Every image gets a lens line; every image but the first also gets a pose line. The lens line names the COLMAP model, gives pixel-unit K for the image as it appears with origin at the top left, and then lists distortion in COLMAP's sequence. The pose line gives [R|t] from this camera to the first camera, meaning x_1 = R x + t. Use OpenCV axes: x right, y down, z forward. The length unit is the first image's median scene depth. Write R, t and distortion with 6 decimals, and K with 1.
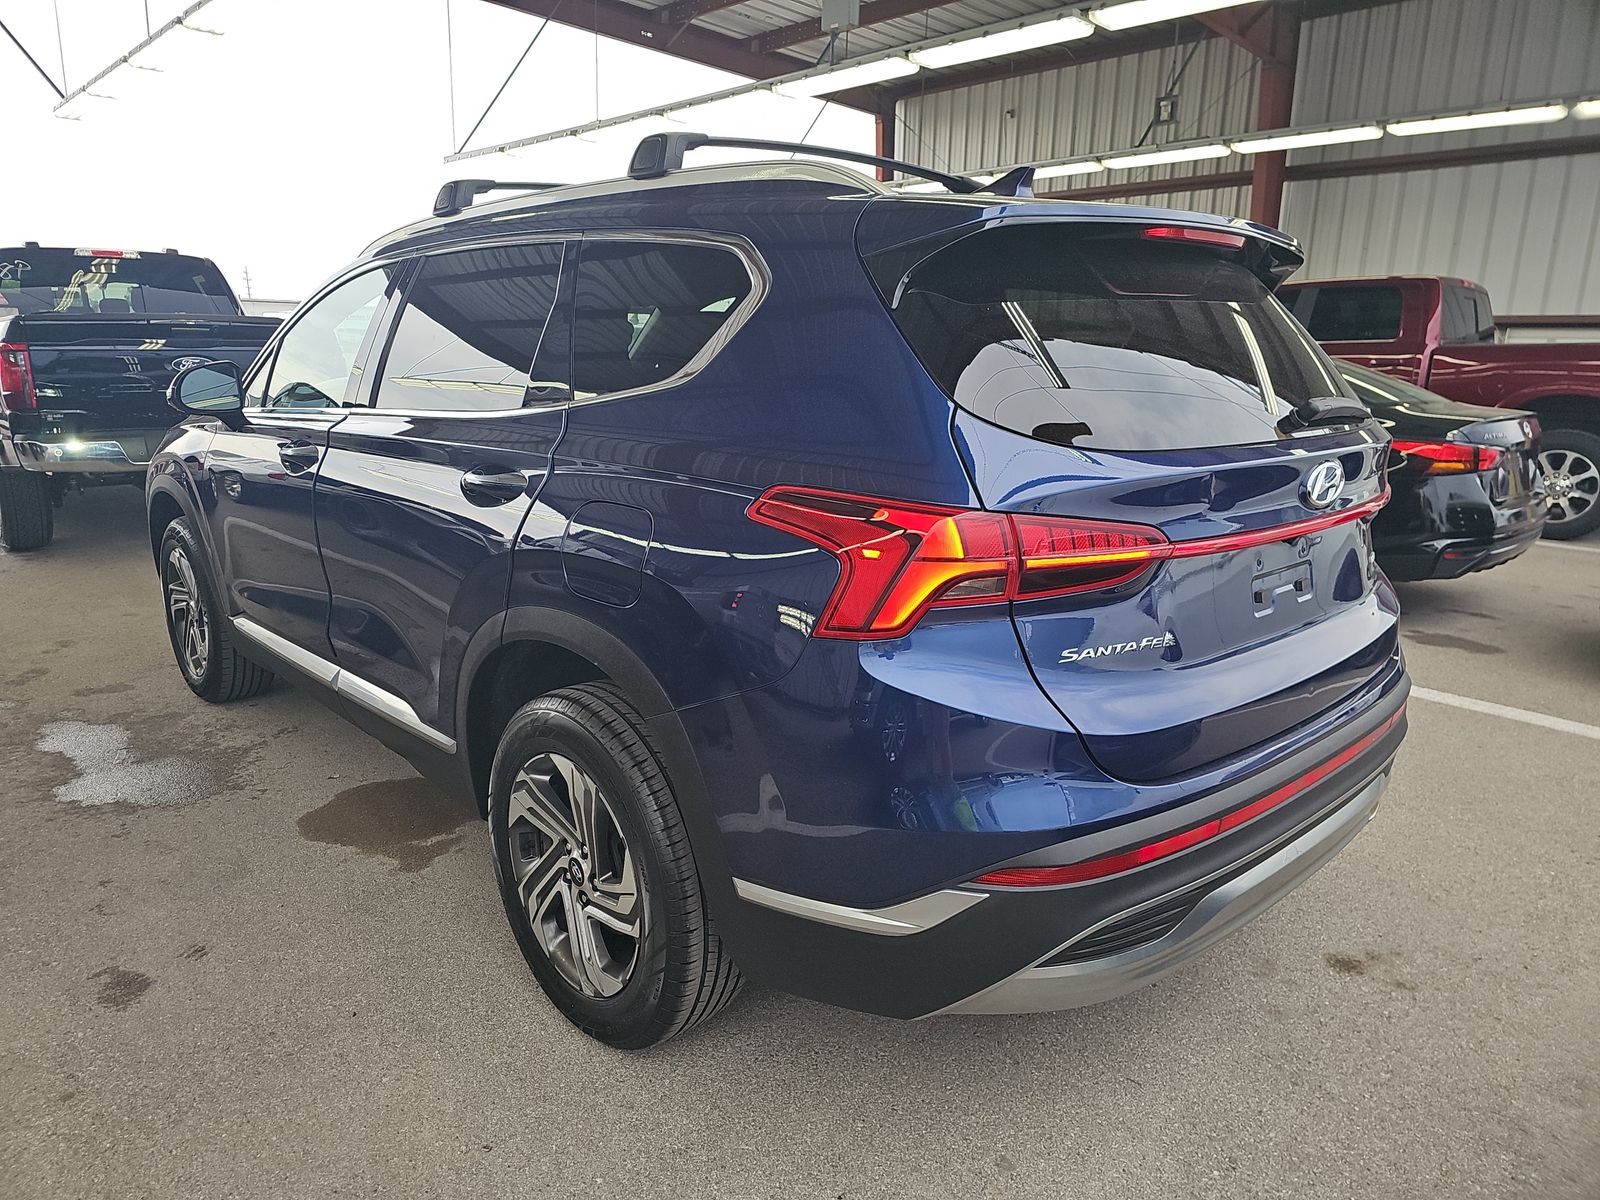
lens RADIAL K [[1081.3, 0, 800.0], [0, 1081.3, 600.0], [0, 0, 1]] dist [-0.005041, -0.003825]
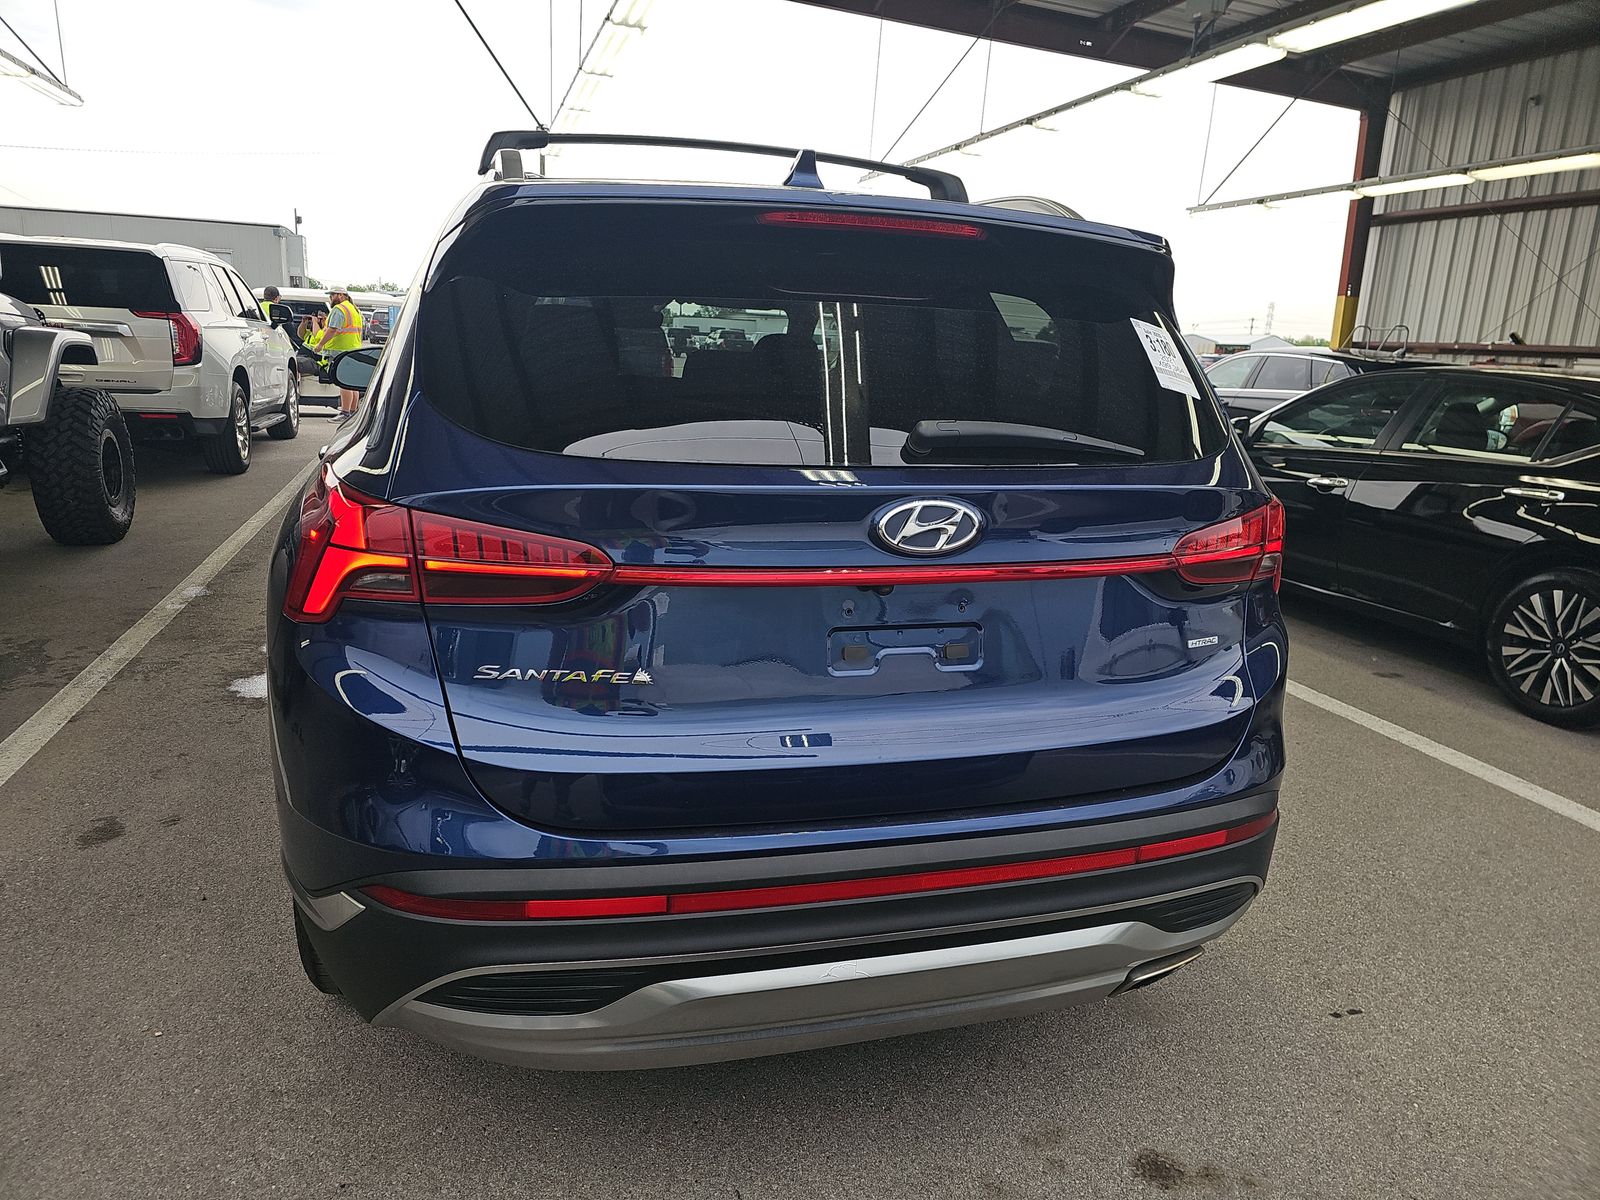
lens RADIAL K [[1074.6, 0, 800.0], [0, 1074.6, 600.0], [0, 0, 1]] dist [0.022750, -0.001821]
pose [[0.896975, 0.136052, -0.420625, 0.529314], [-0.142836, 0.989625, 0.015500, -0.037412], [0.418370, 0.046178, 0.907102, 0.170082]]
